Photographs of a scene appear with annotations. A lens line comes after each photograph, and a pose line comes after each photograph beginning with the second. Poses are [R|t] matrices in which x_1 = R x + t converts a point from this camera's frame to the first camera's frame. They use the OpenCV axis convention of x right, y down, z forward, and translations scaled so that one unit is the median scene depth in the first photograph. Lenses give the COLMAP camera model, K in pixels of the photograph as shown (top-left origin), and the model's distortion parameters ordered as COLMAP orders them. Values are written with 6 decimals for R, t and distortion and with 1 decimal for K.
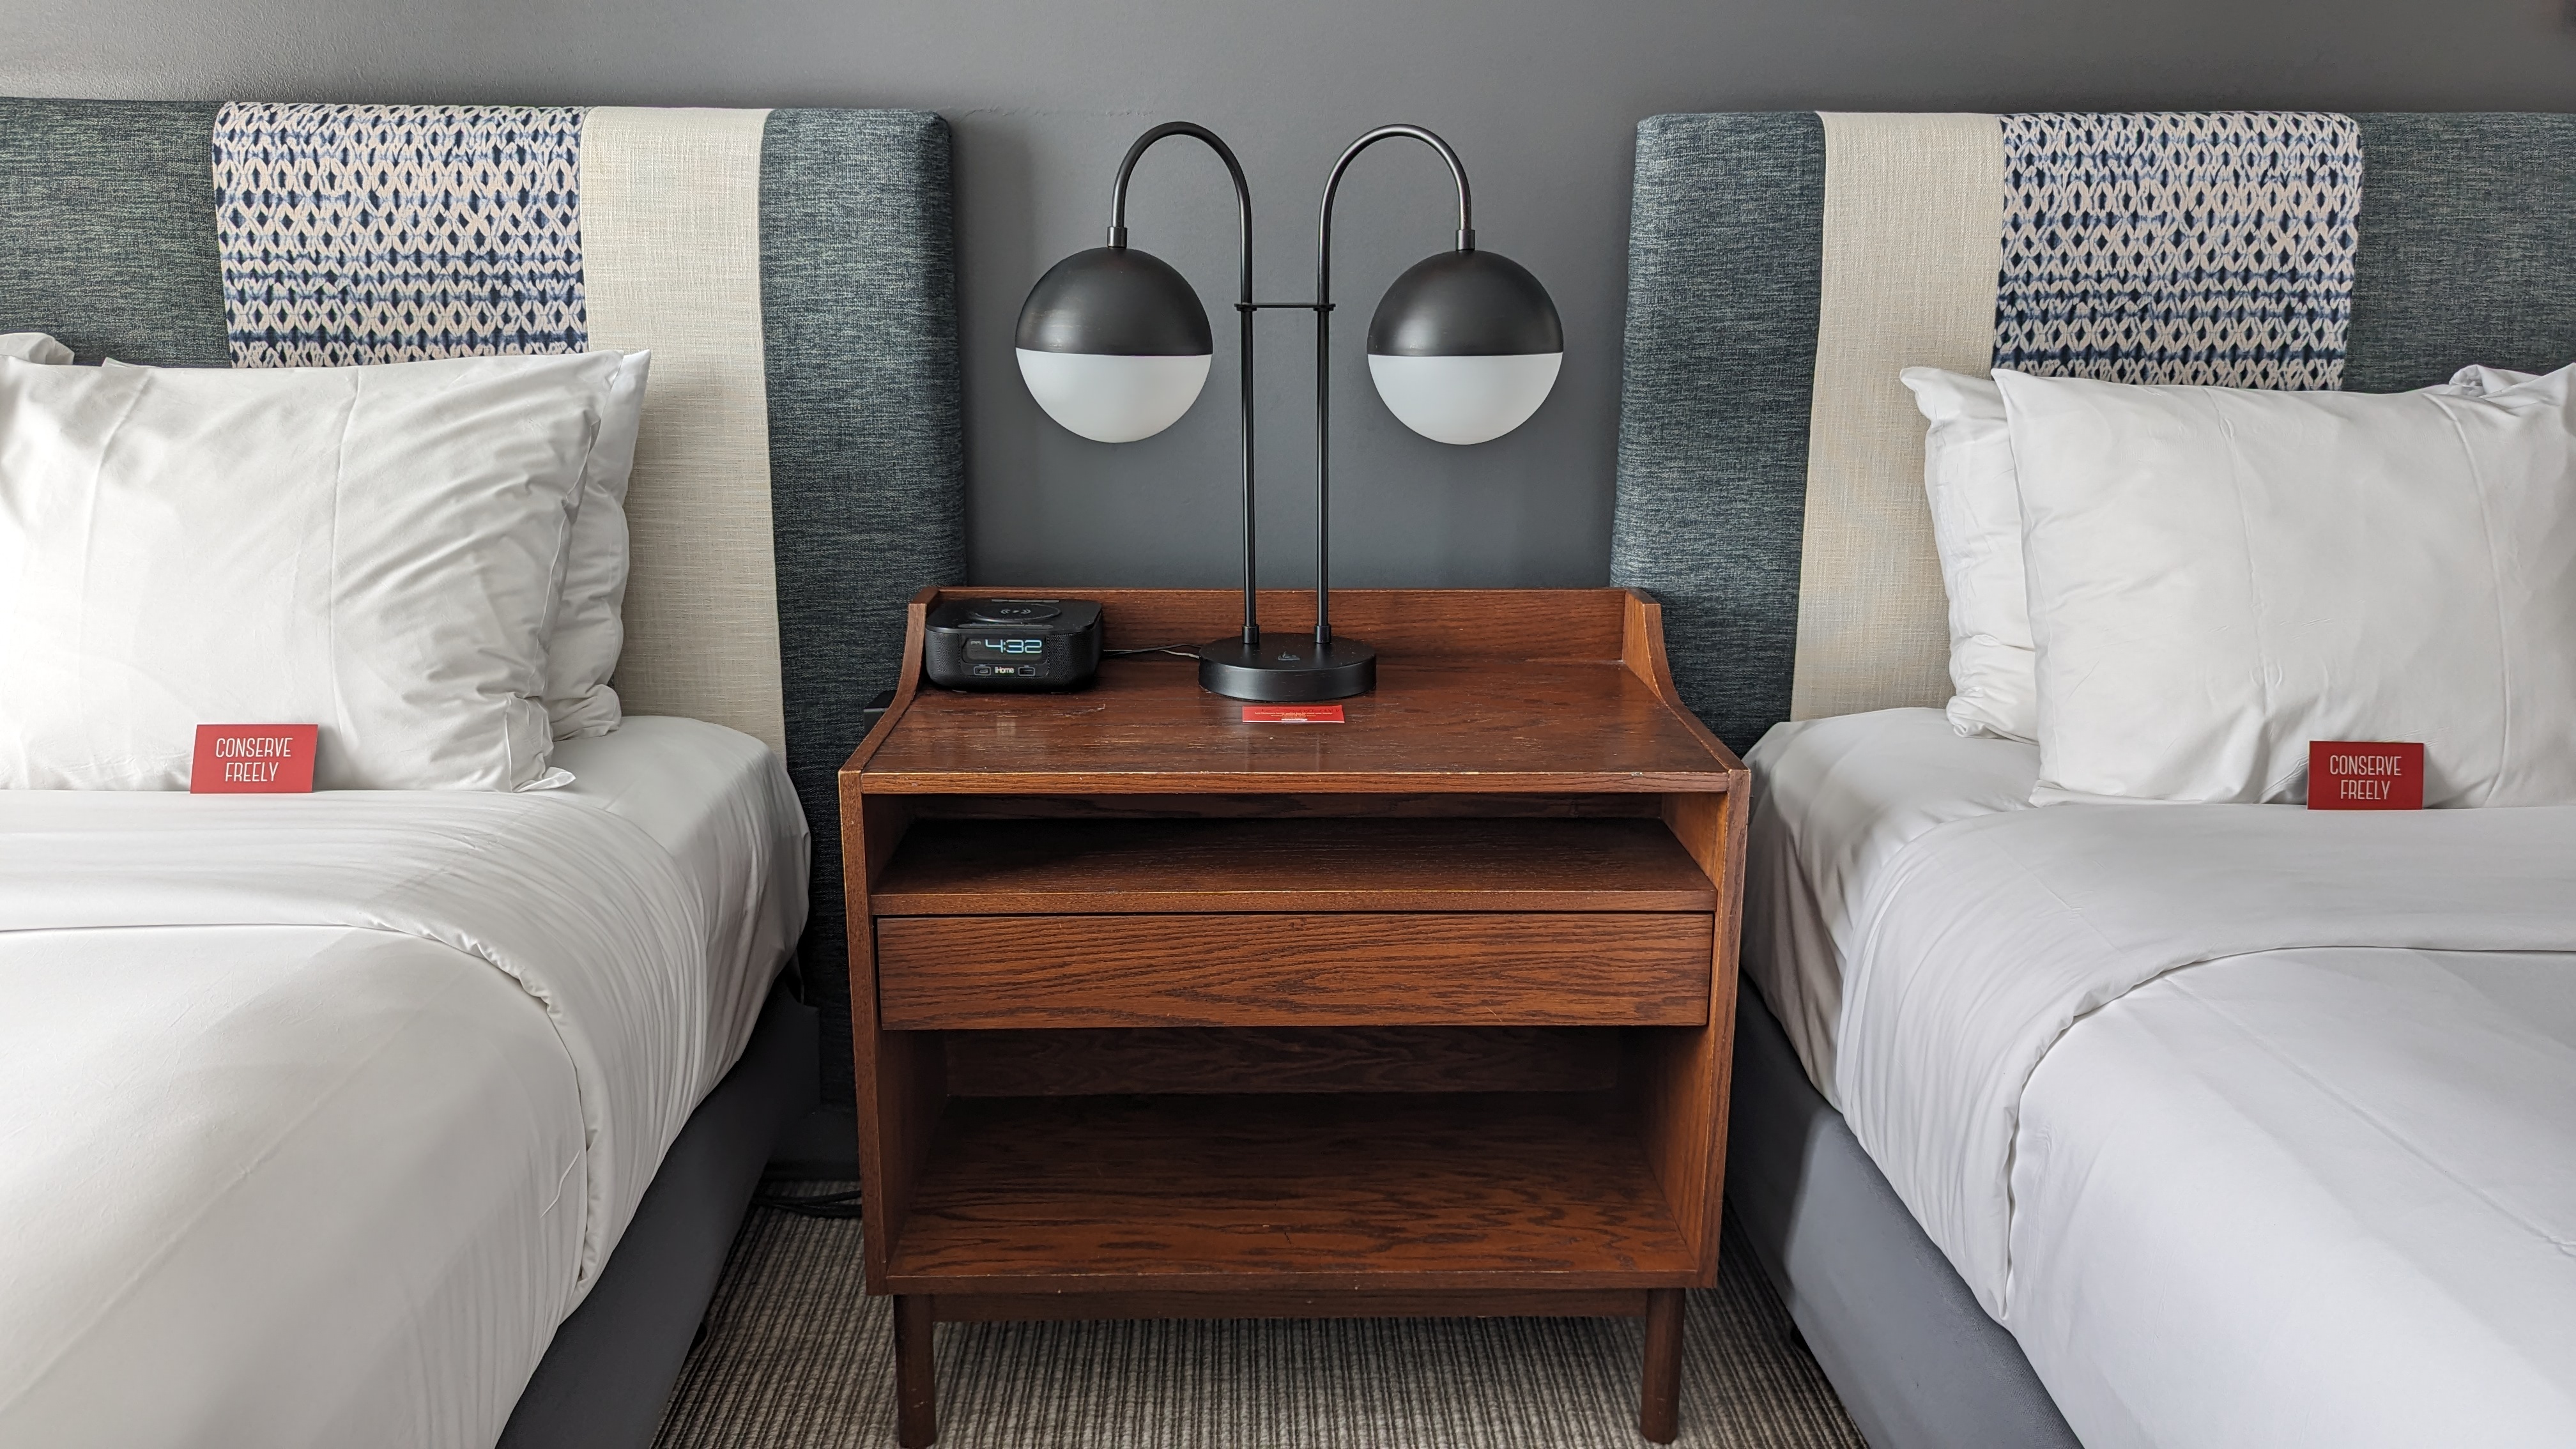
lens RADIAL K [[1824.1, 0, 1286.1], [0, 1824.1, 721.2], [0, 0, 1]] dist [0.037890, -0.027144]
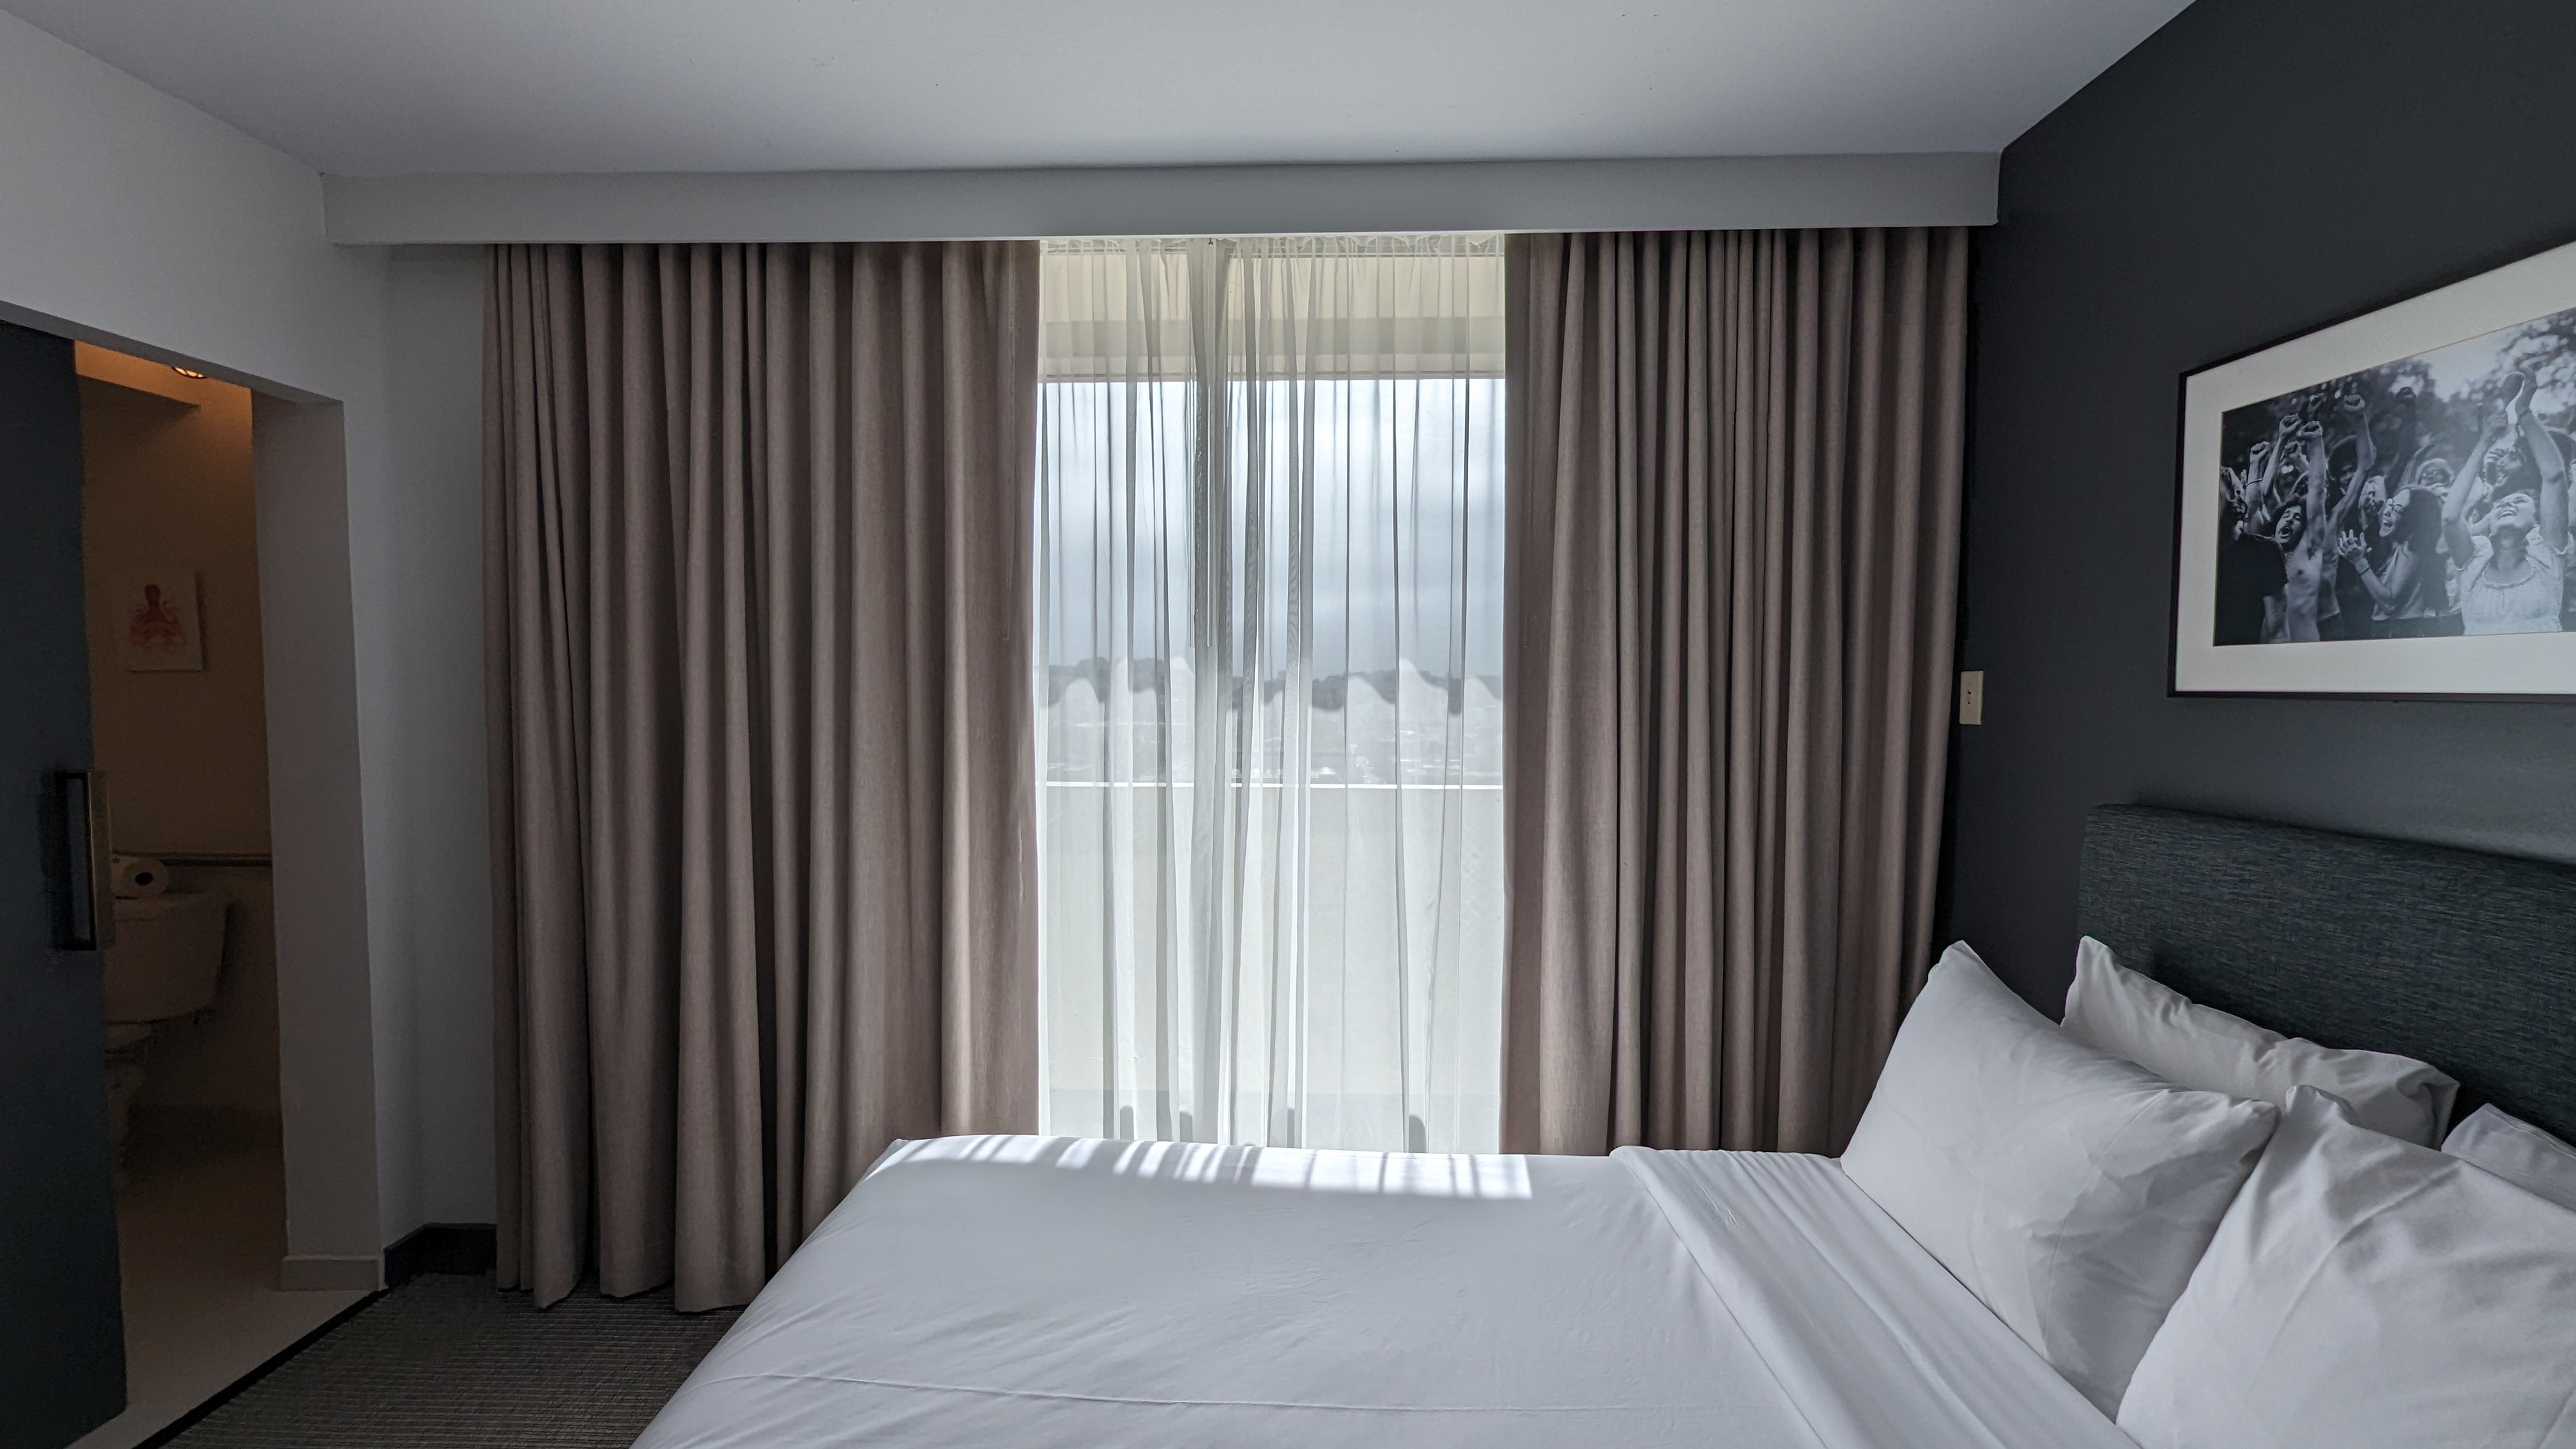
lens RADIAL K [[1065.8, 0, 1288.0], [0, 1065.8, 740.7], [0, 0, 1]] dist [-0.000505, -0.000515]
pose [[-0.042732, 0.039208, -0.998317, 0.009217], [-0.239858, 0.969603, 0.048347, -0.261040], [0.969867, 0.241521, -0.032029, 0.280459]]
